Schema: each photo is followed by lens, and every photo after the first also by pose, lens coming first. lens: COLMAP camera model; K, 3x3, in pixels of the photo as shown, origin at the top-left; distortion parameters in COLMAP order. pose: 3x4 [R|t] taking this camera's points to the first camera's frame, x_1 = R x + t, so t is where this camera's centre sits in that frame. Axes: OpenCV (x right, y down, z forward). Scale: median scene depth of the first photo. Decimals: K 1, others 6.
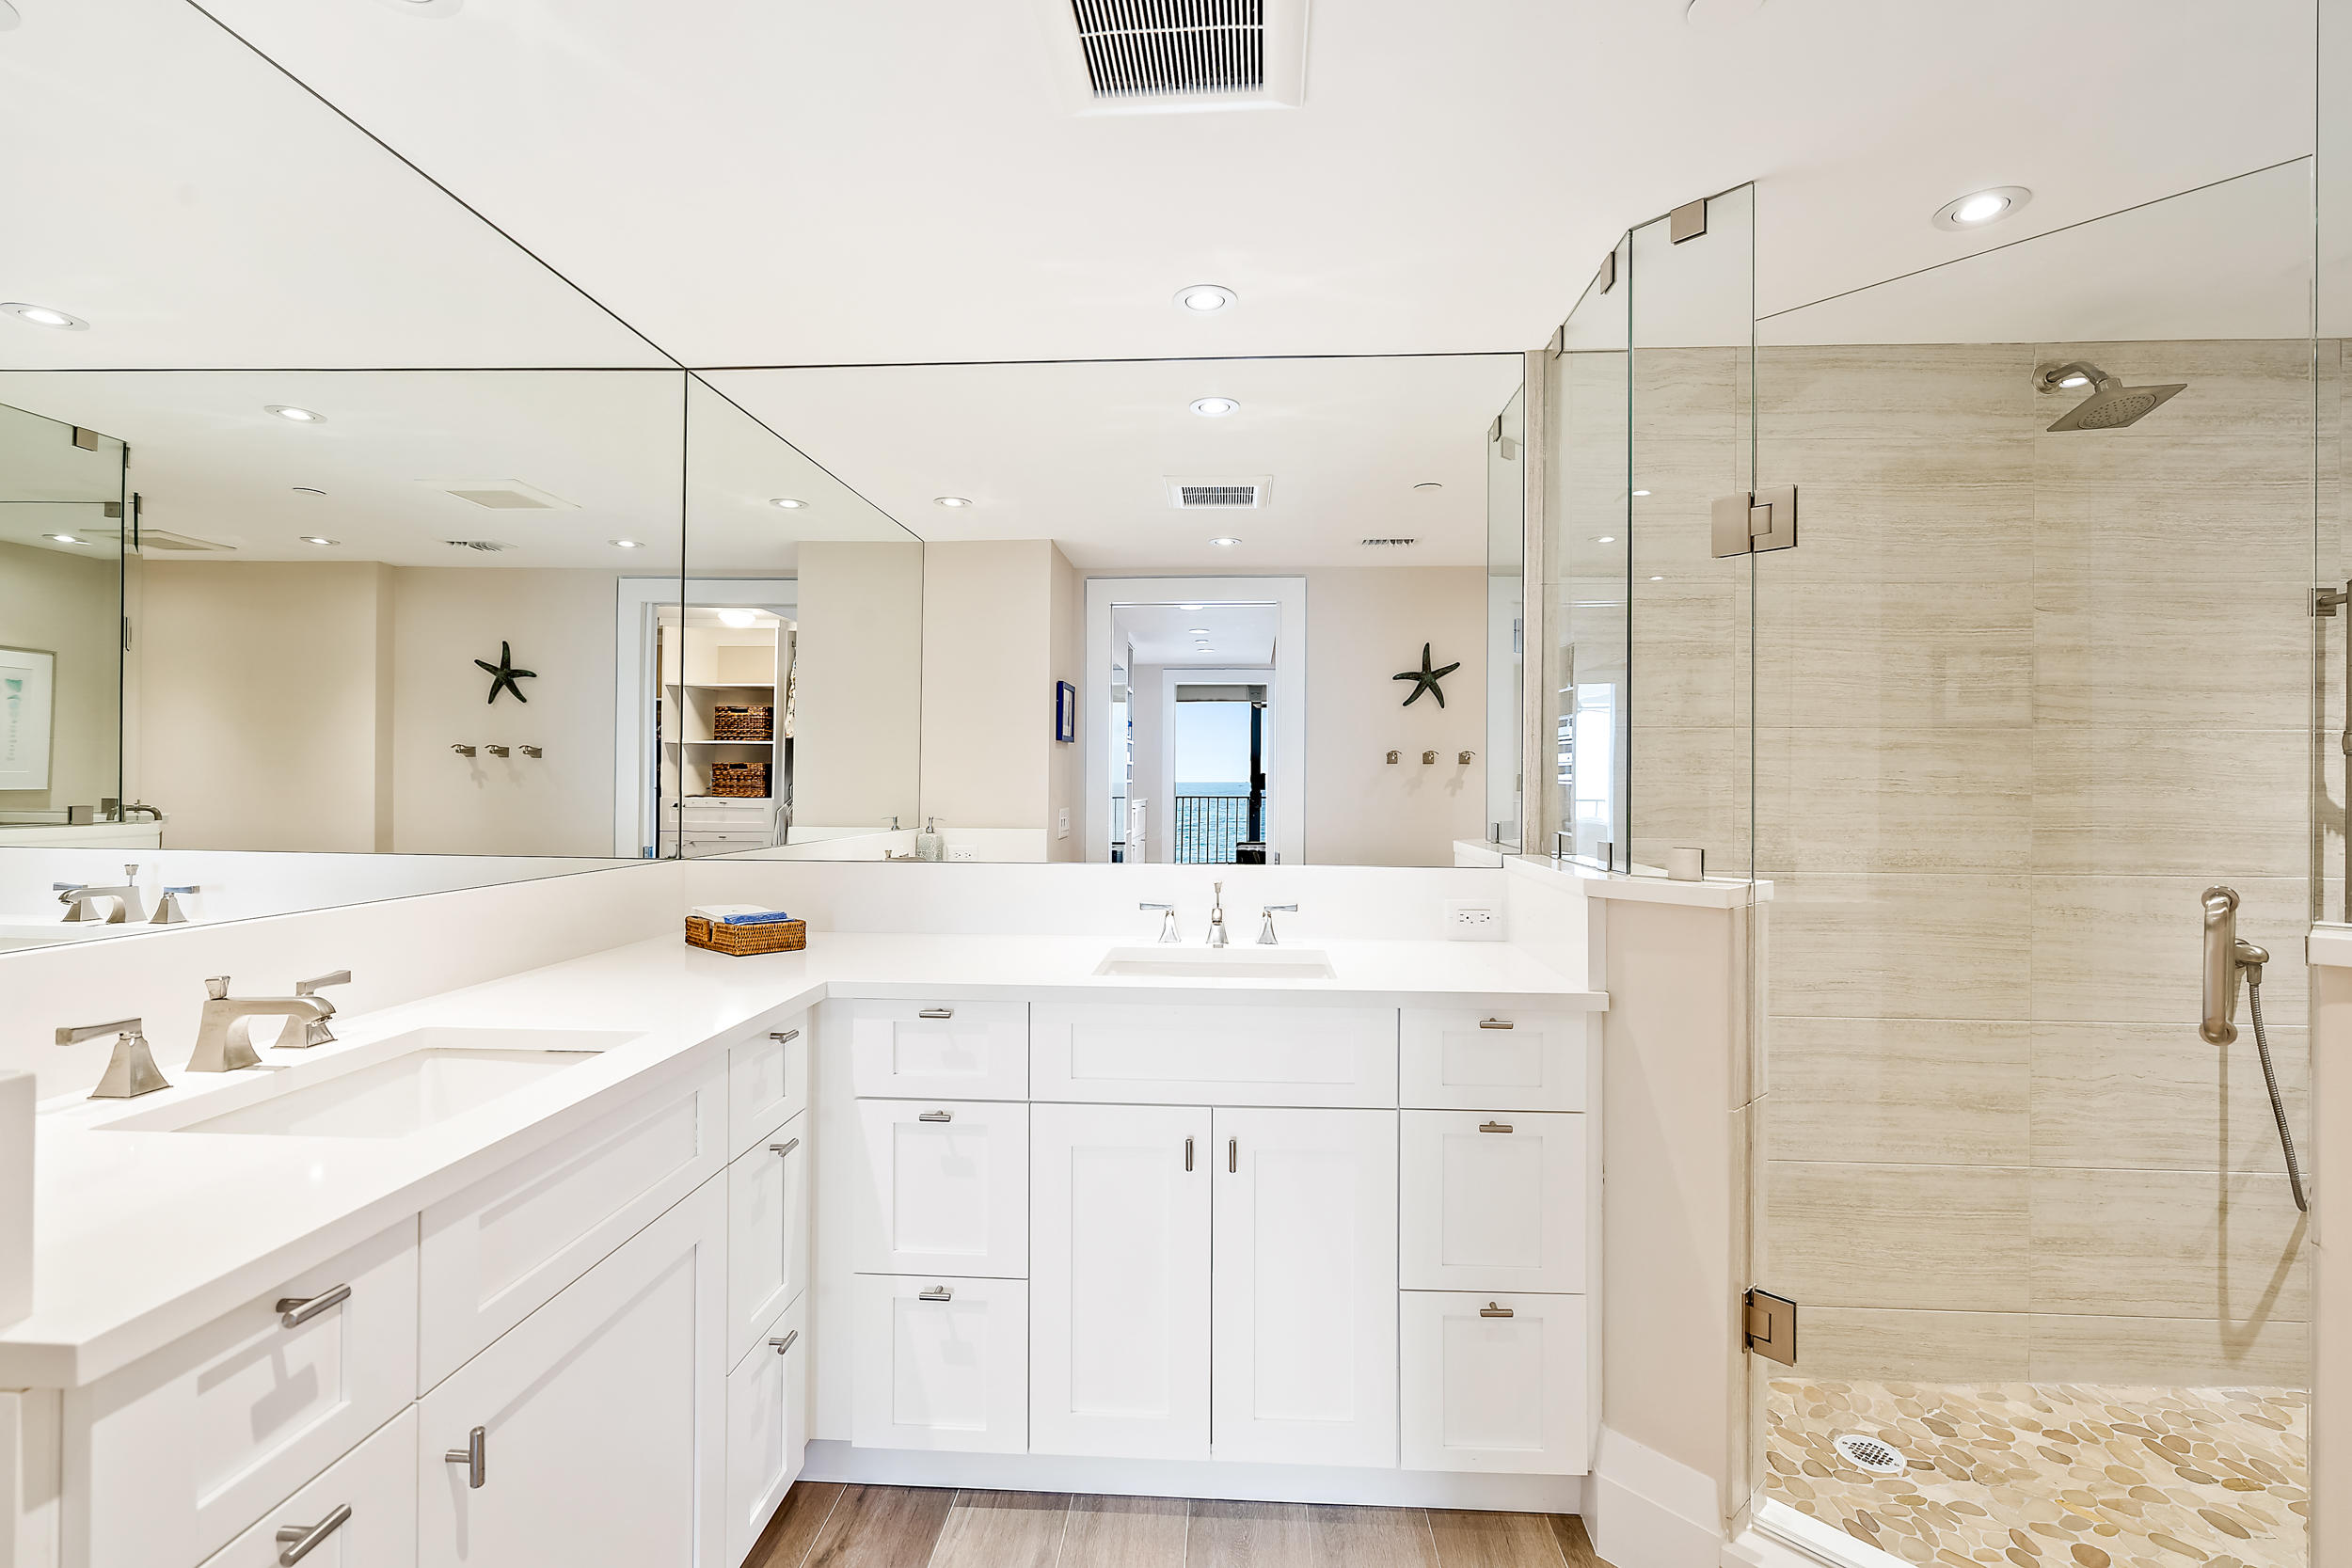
lens RADIAL K [[1075.8, 0, 1178.7], [0, 1075.8, 779.0], [0, 0, 1]] dist [-0.003279, 0.001186]
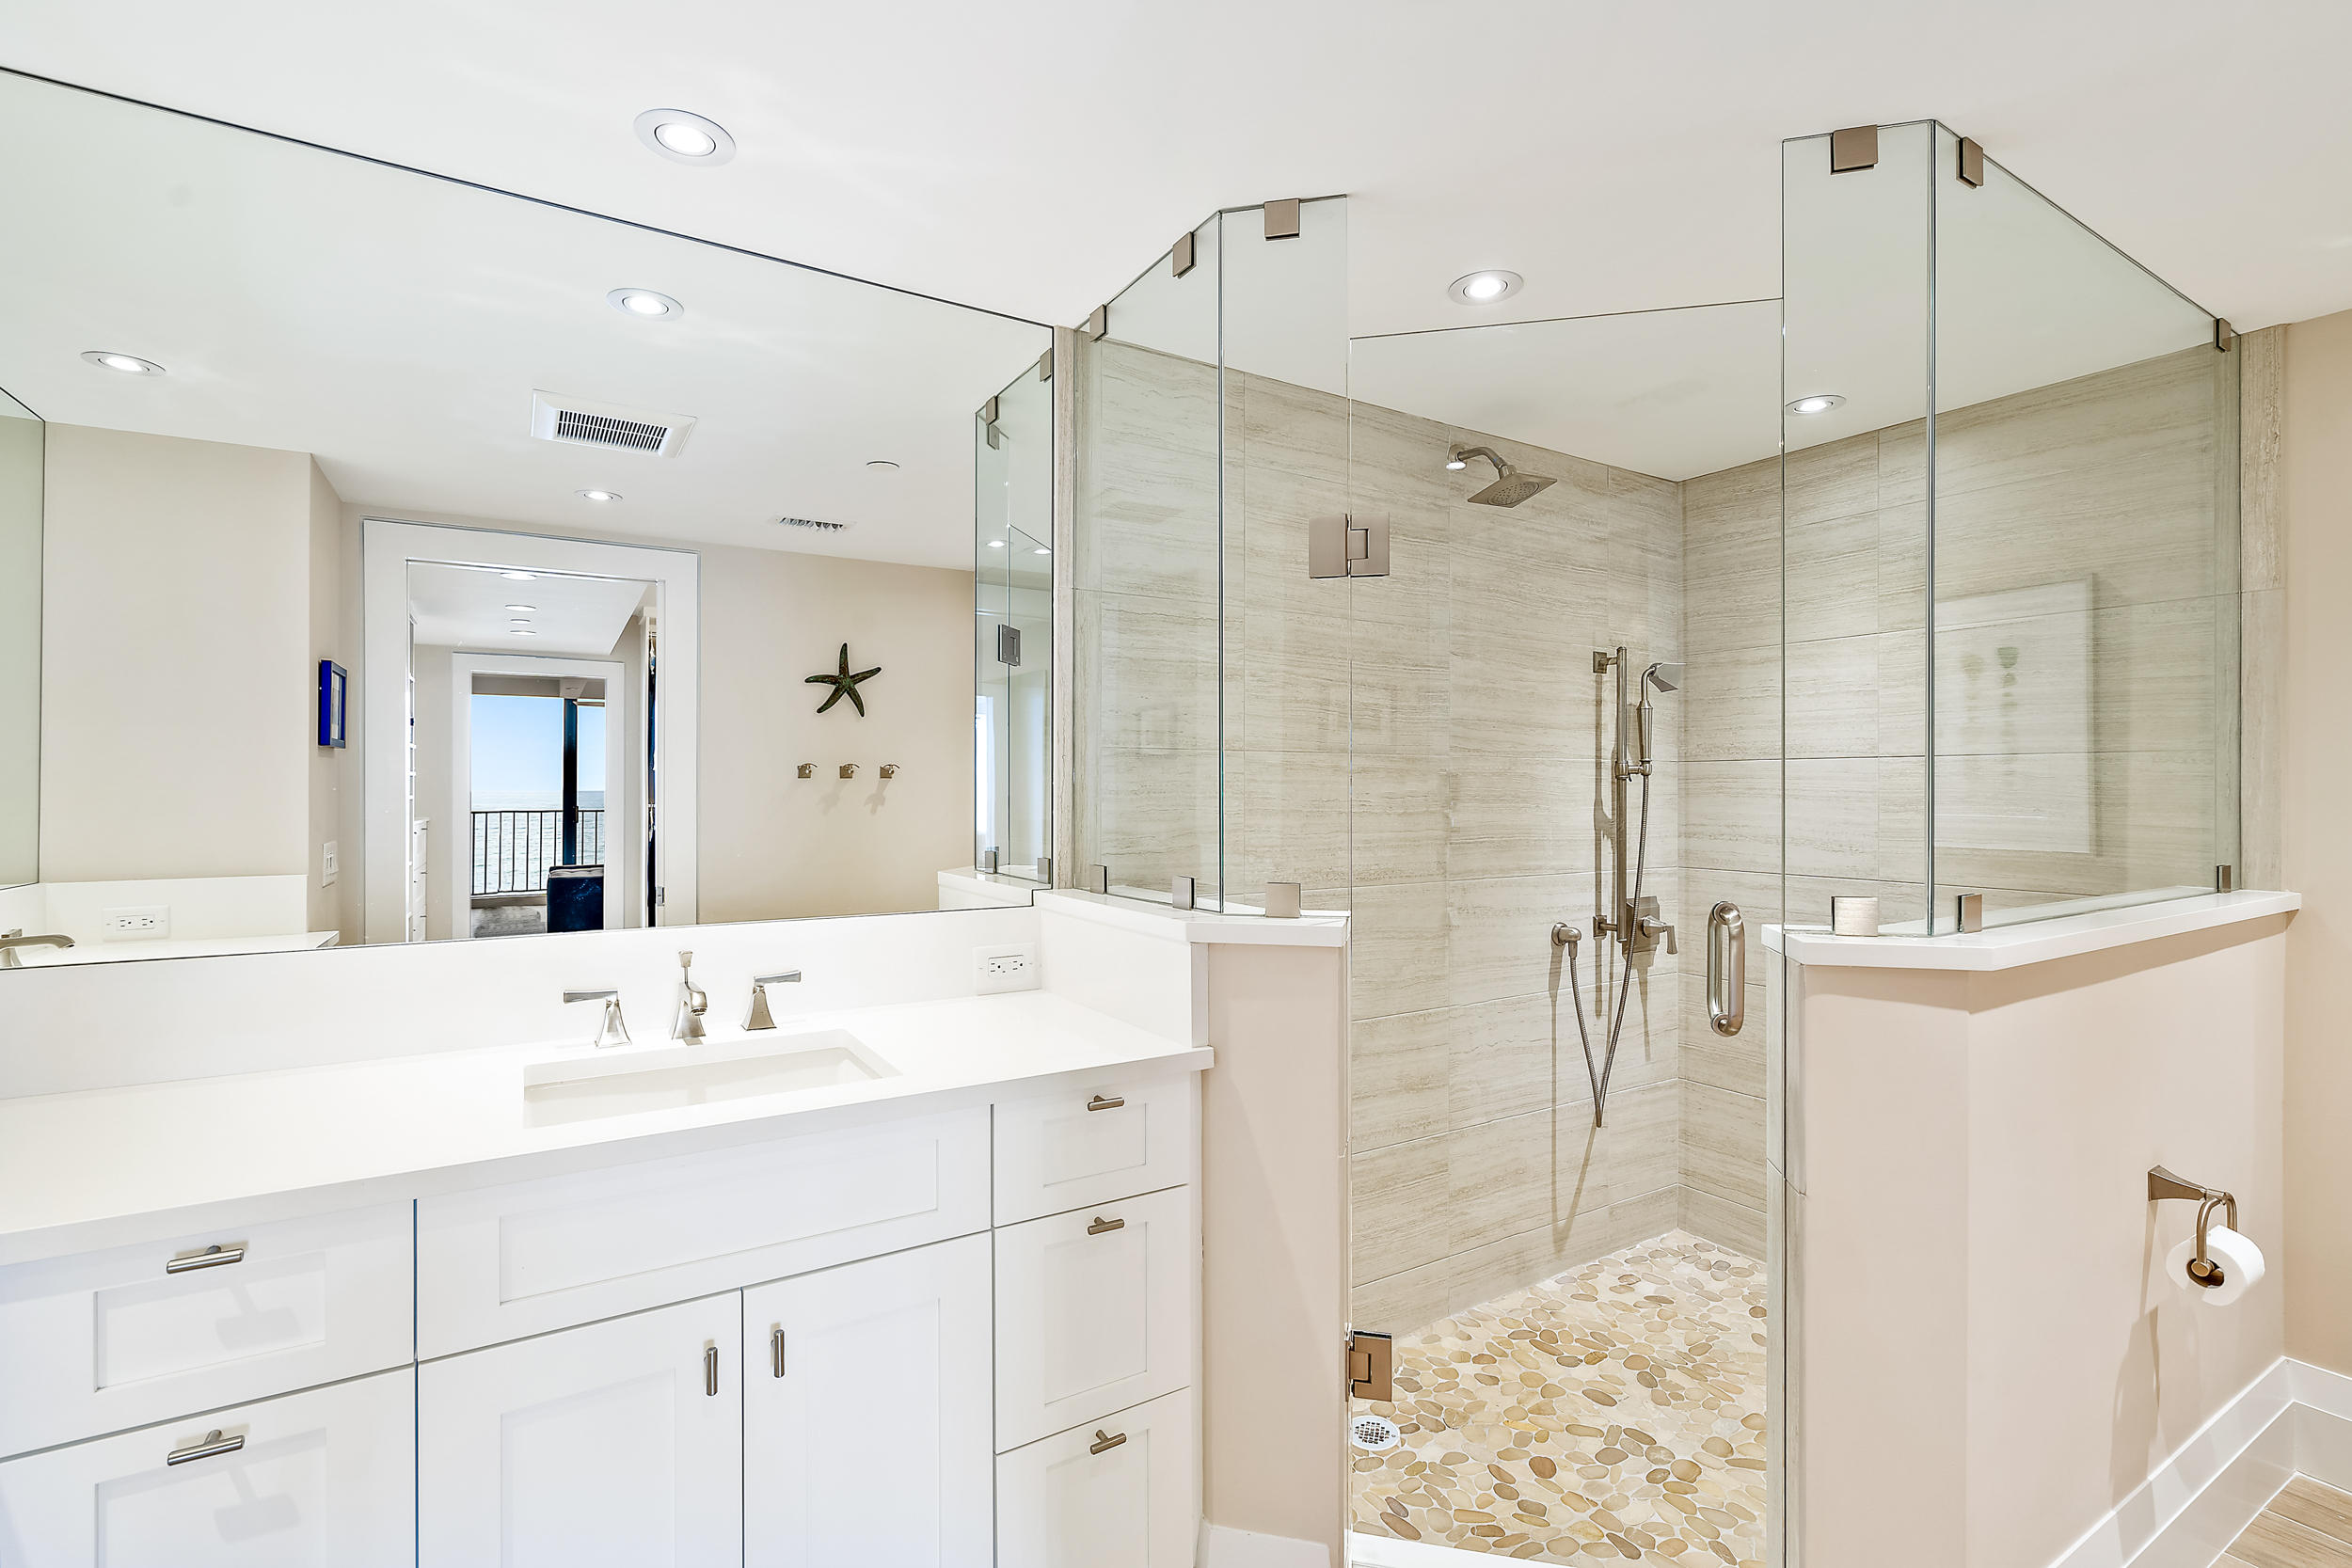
lens RADIAL K [[1075.8, 0, 1200.4], [0, 1075.8, 789.2], [0, 0, 1]] dist [-0.003279, 0.001186]
pose [[0.814671, -0.005981, 0.579893, -0.102462], [0.003907, 0.999981, 0.004826, -0.017264], [-0.579911, -0.001666, 0.814678, 0.207397]]
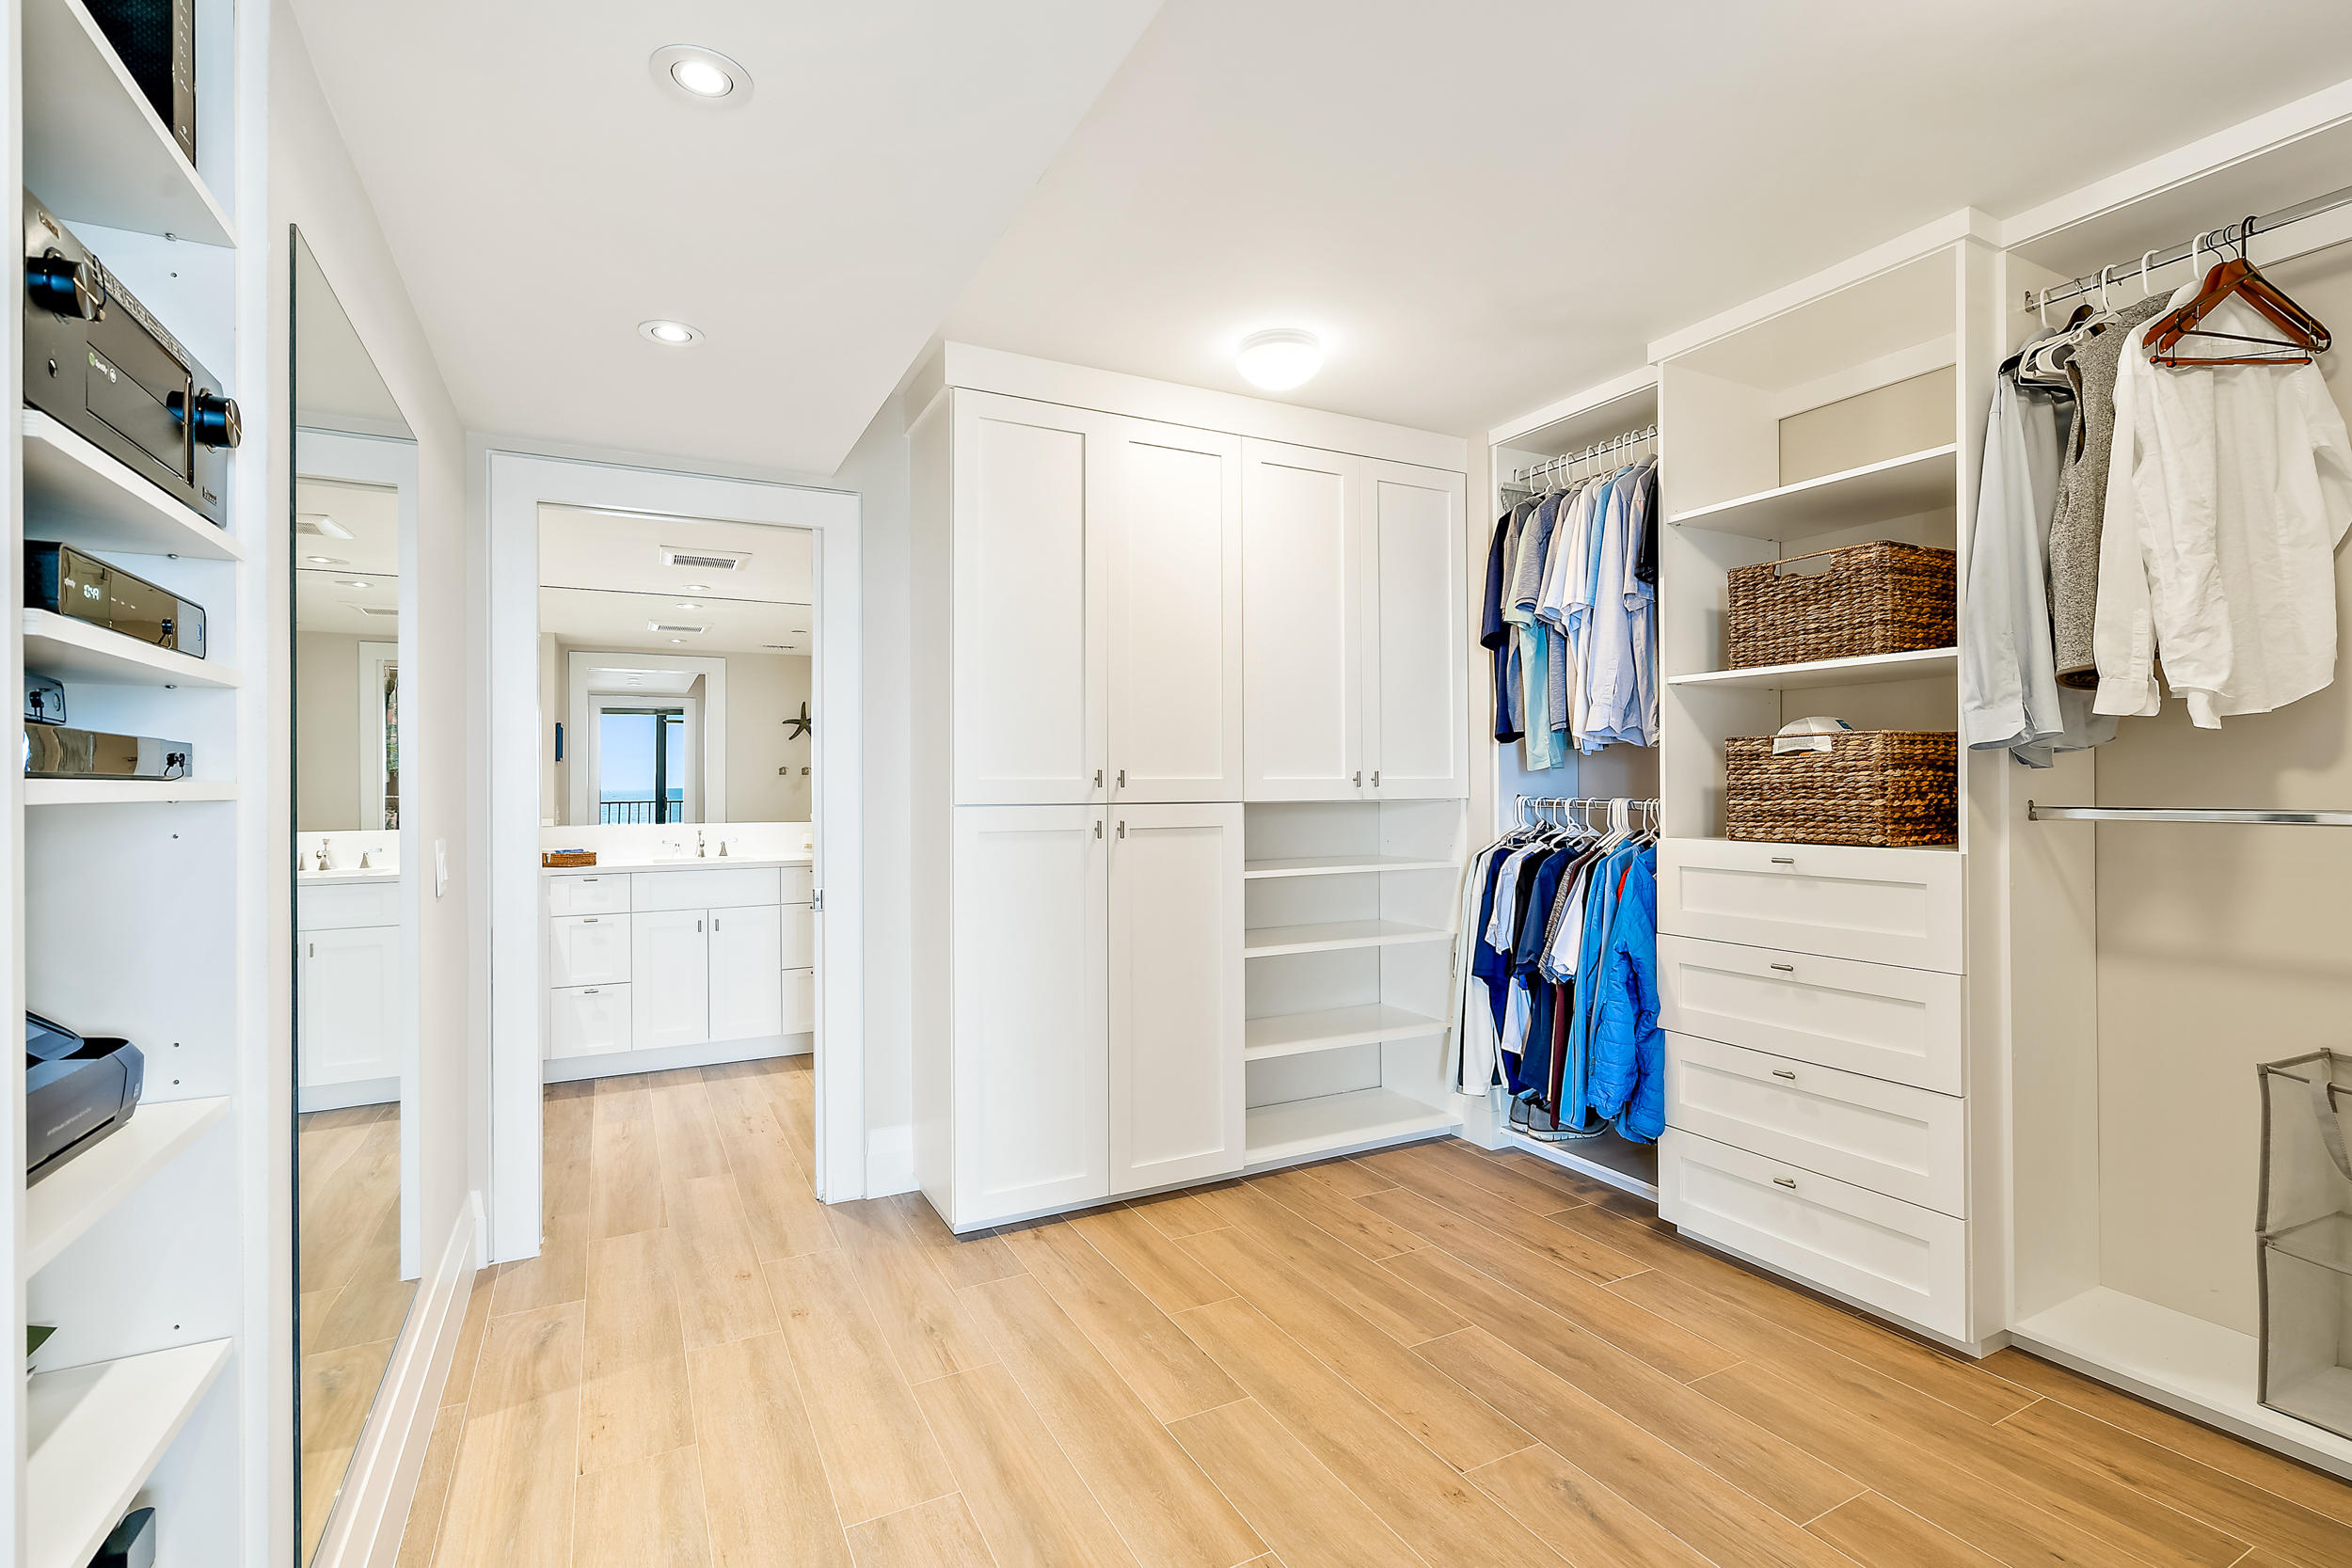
lens RADIAL K [[1075.8, 0, 1160.9], [0, 1075.8, 789.3], [0, 0, 1]] dist [-0.003279, 0.001186]
pose [[0.865255, -0.013756, 0.501143, -0.266118], [0.010202, 0.999900, 0.009832, -0.004941], [-0.501228, -0.003395, 0.865308, -1.511756]]
